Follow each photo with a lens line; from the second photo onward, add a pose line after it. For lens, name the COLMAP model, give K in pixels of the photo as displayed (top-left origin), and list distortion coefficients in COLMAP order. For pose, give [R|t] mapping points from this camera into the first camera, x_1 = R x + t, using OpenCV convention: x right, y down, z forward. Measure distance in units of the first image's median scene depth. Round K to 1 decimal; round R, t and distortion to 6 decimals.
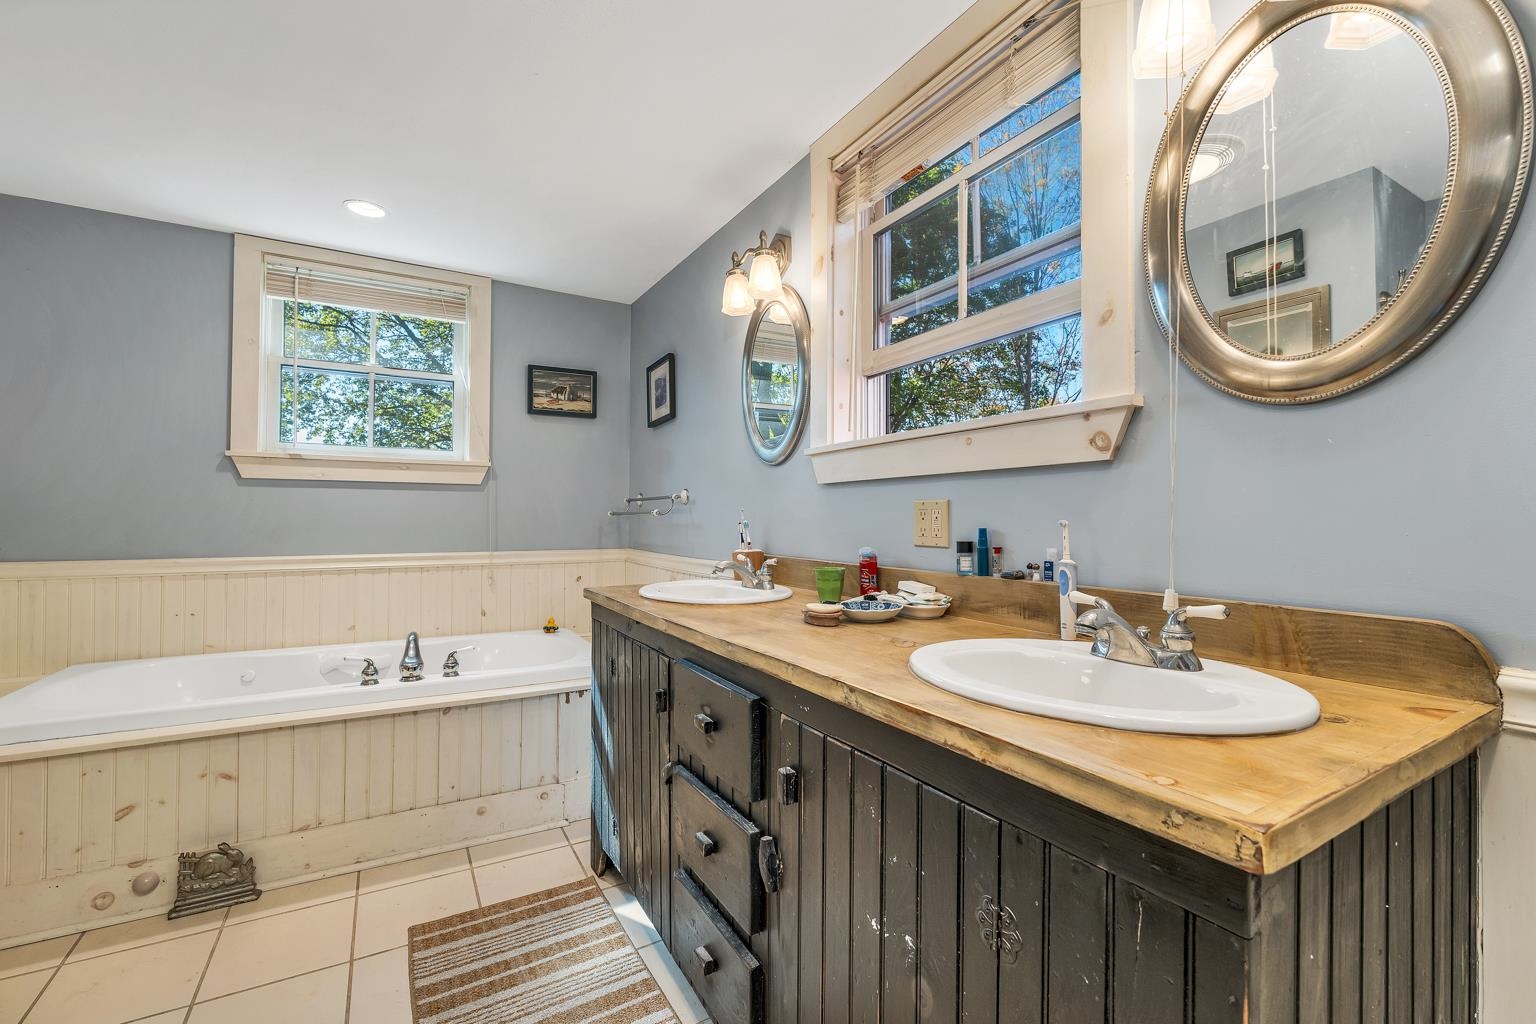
lens RADIAL K [[661.0, 0, 767.9], [0, 661.0, 515.0], [0, 0, 1]] dist [0.002587, 0.001214]
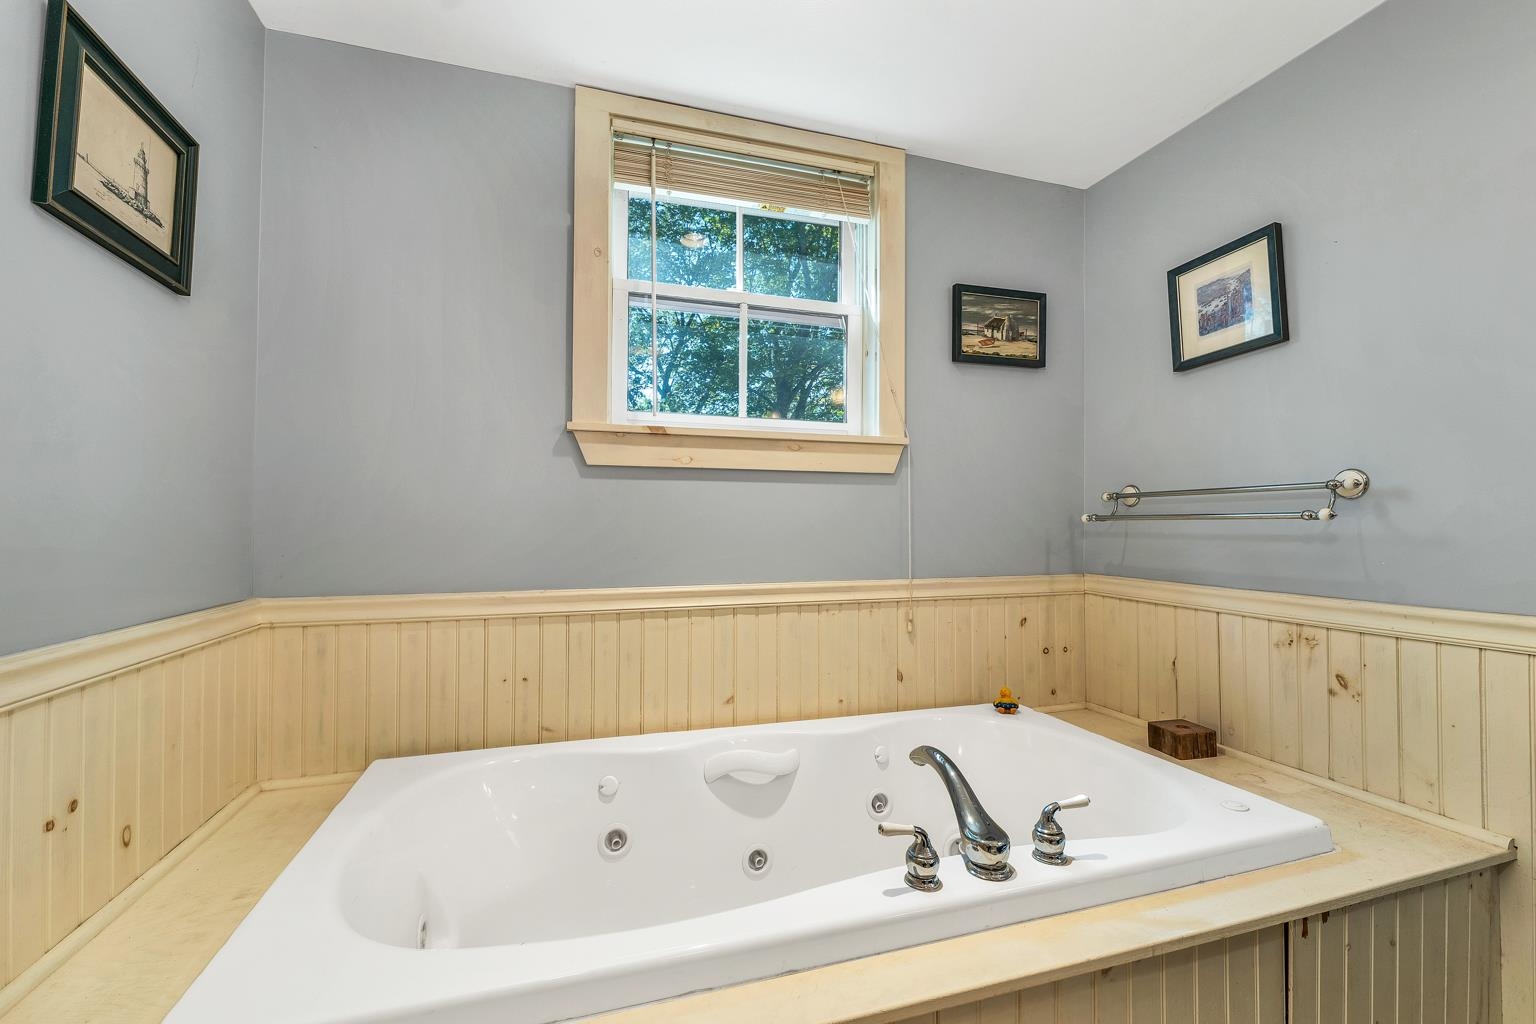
lens RADIAL K [[661.0, 0, 772.3], [0, 661.0, 515.6], [0, 0, 1]] dist [0.002587, 0.001214]
pose [[0.976575, -0.006402, -0.215083, -0.412344], [0.004430, 0.999944, -0.009649, 0.000189], [0.215132, 0.008470, 0.976548, 0.355803]]
